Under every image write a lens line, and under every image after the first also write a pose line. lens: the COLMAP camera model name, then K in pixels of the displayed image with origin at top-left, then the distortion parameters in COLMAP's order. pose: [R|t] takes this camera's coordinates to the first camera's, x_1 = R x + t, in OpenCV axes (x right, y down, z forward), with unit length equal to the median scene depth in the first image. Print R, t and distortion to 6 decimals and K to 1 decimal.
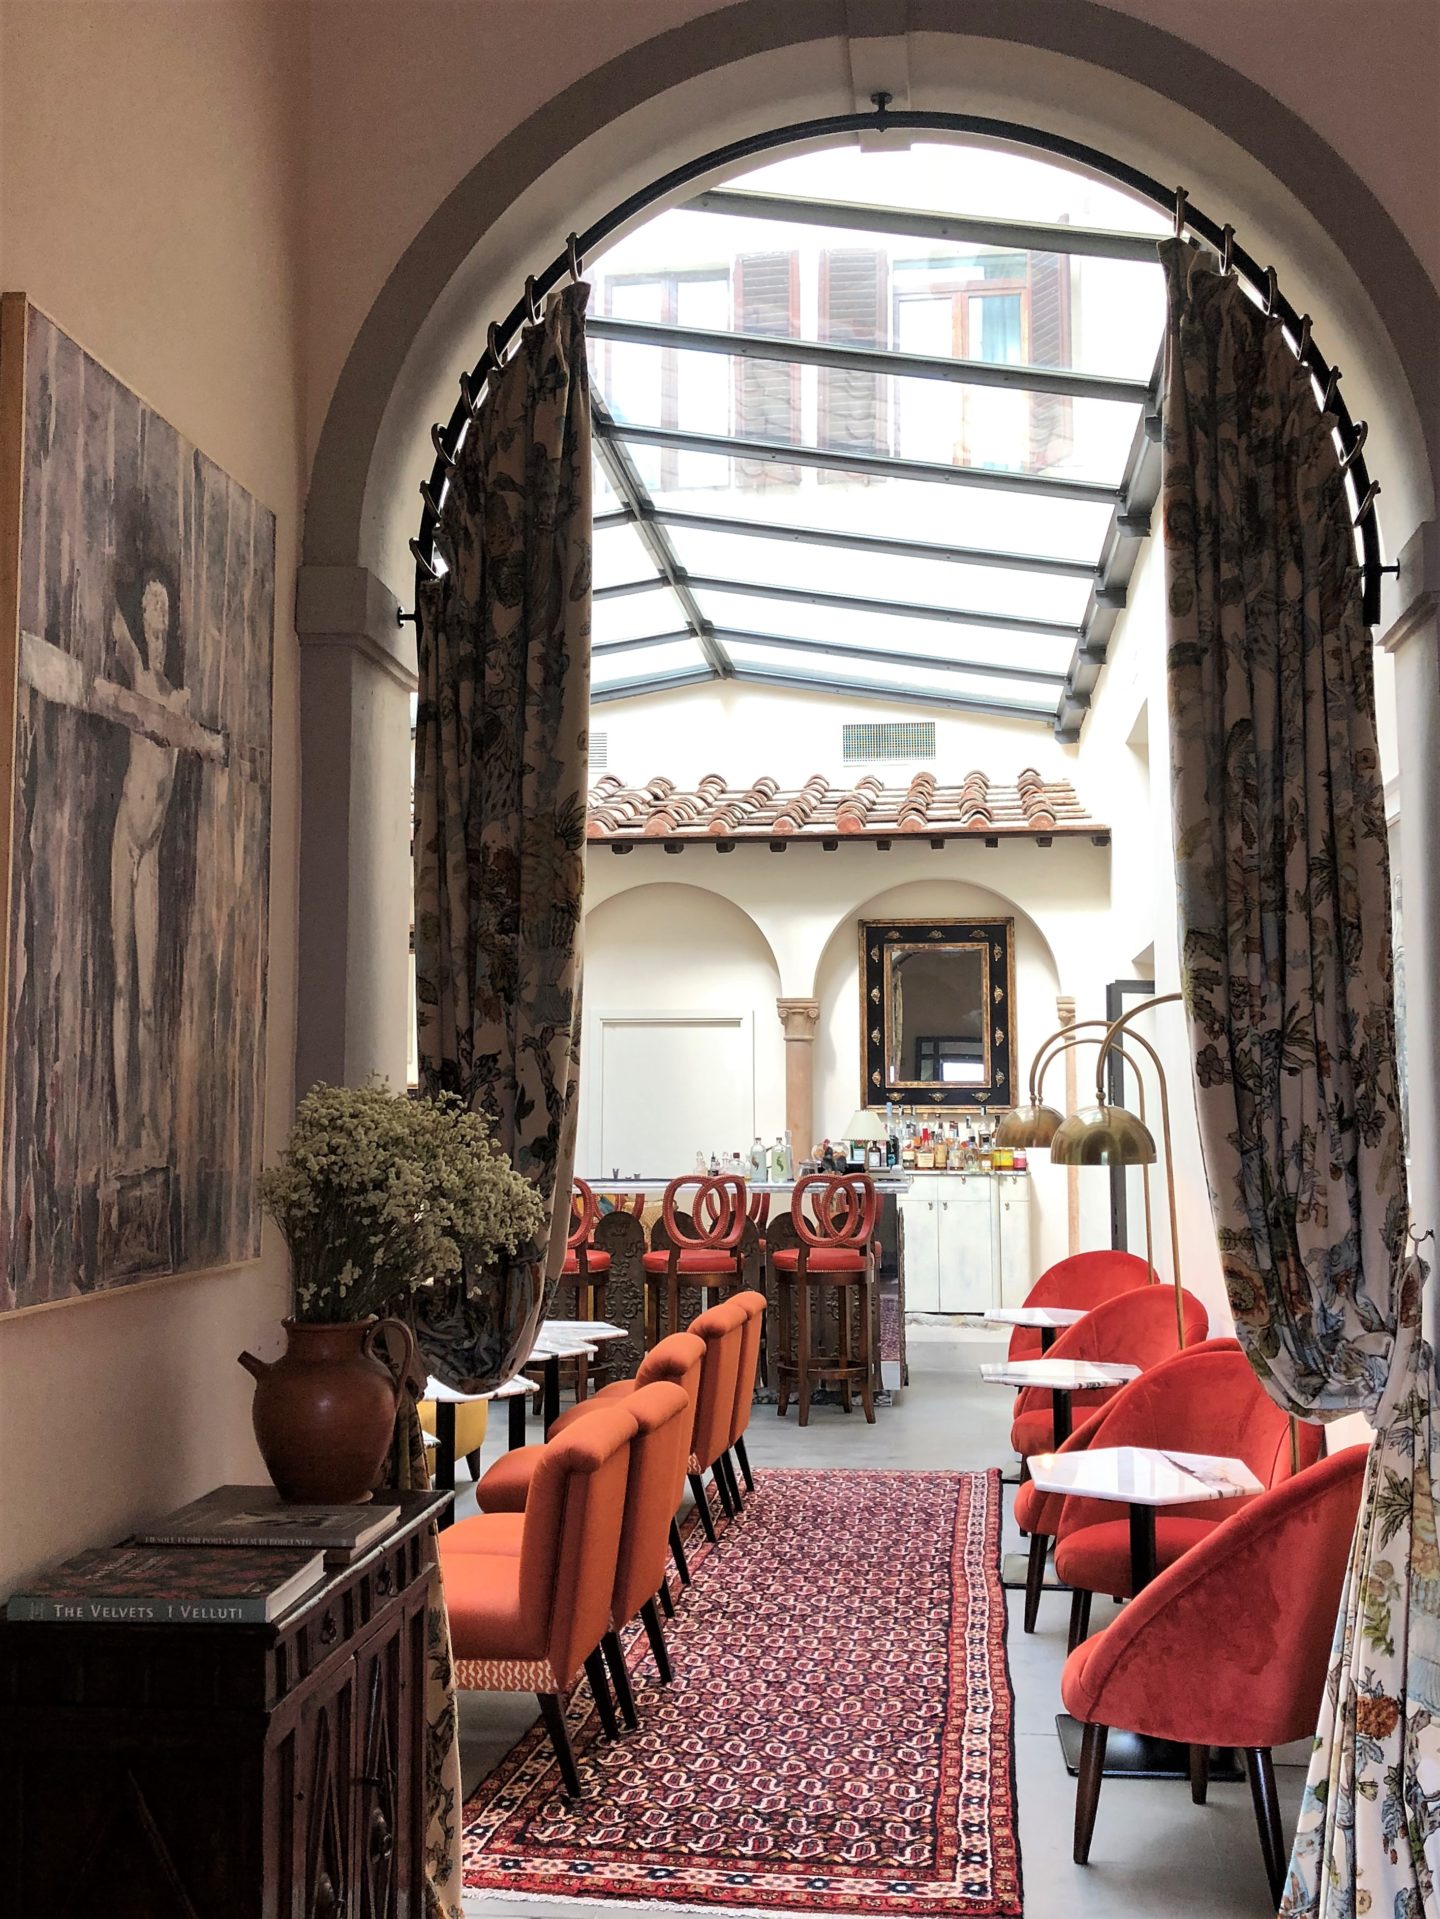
lens RADIAL K [[1870.6, 0, 720.0], [0, 1870.6, 959.5], [0, 0, 1]] dist [0.142073, -0.388932]
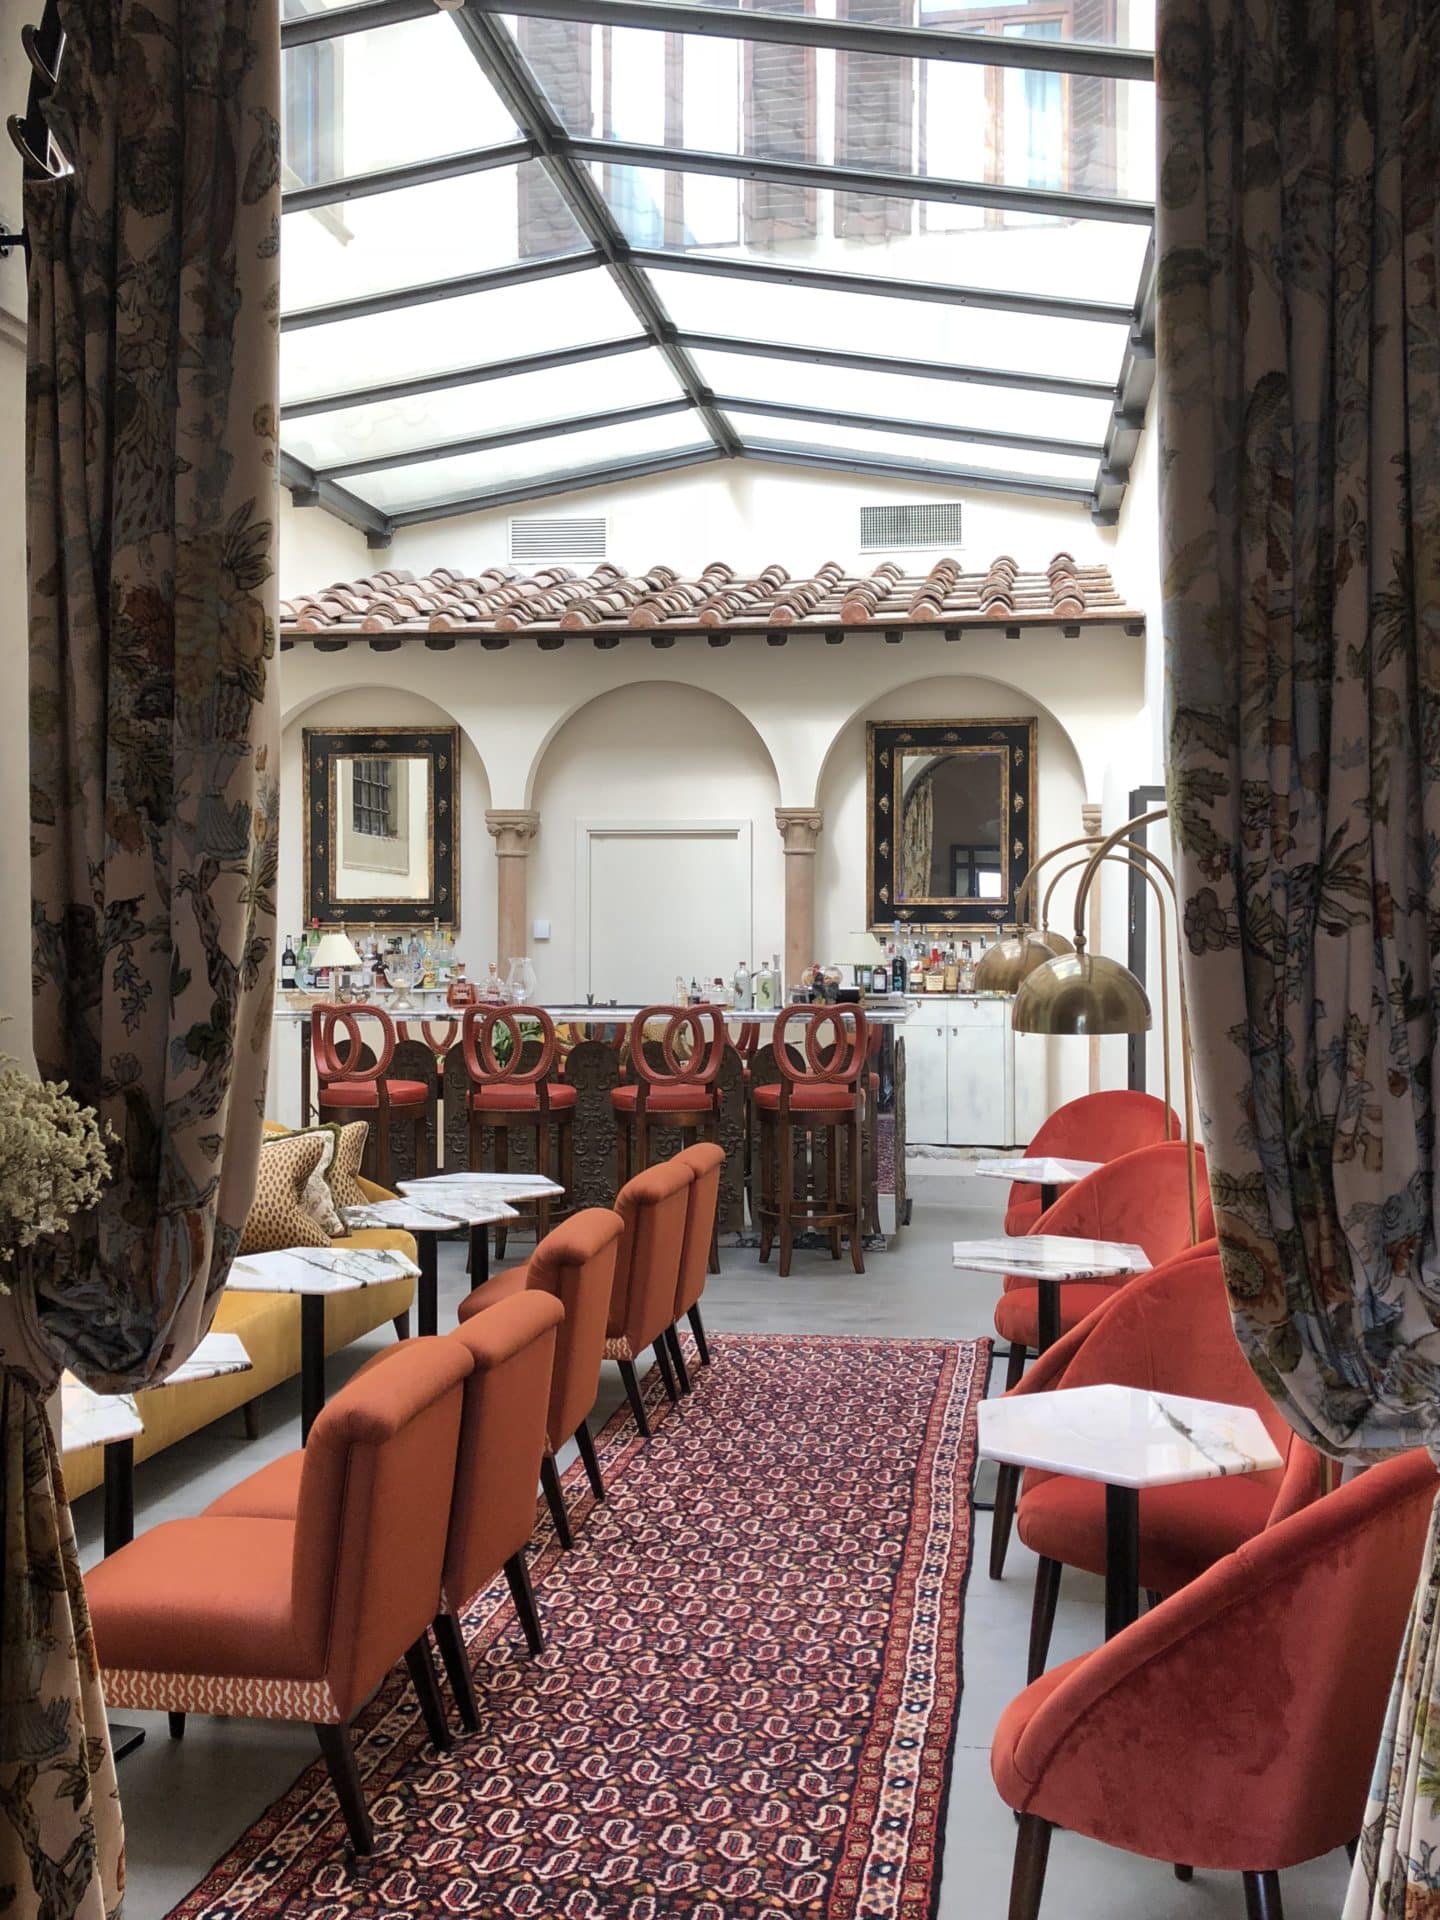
lens RADIAL K [[1833.0, 0, 710.7], [0, 1833.0, 937.1], [0, 0, 1]] dist [0.117813, -0.262433]
pose [[0.999383, 0.001773, -0.035081, 0.070410], [0.001480, 0.995711, 0.092503, 0.002026], [0.035095, -0.092498, 0.995094, 0.227739]]
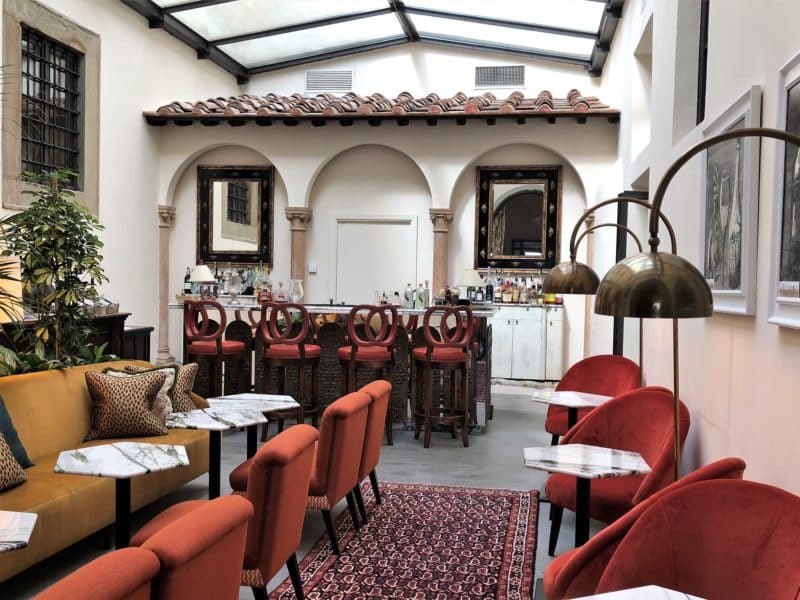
lens RADIAL K [[779.8, 0, 400.0], [0, 779.8, 300.0], [0, 0, 1]] dist [0.142073, -0.388932]
pose [[0.998798, 0.024279, -0.042583, 0.084221], [-0.019232, 0.993161, 0.115161, 0.051616], [0.045088, -0.114204, 0.992434, 0.532097]]
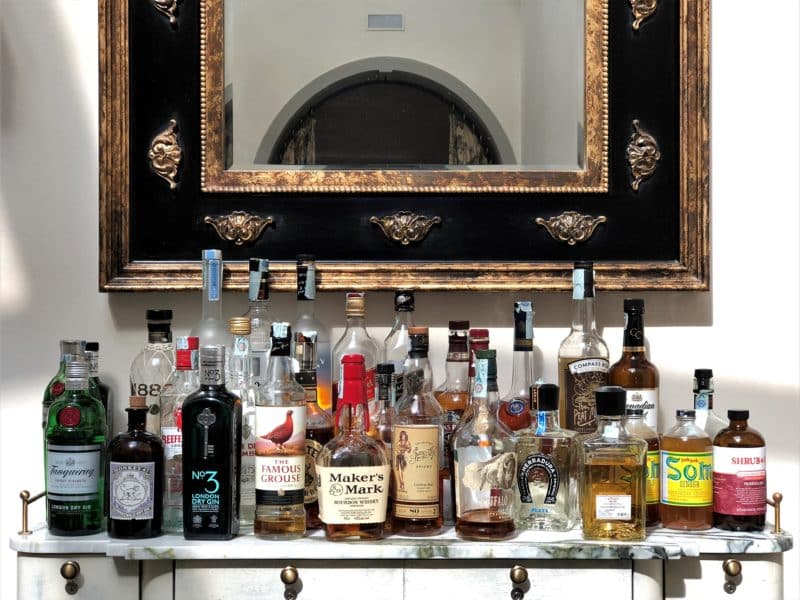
lens RADIAL K [[1331.2, 0, 400.0], [0, 1331.2, 300.0], [0, 0, 1]] dist [0.006452, 0.010513]
pose [[0.988275, 0.005464, 0.152589, 0.204330], [-0.016748, 0.997208, 0.072769, 0.162254], [-0.151766, -0.074471, 0.985607, 1.905697]]
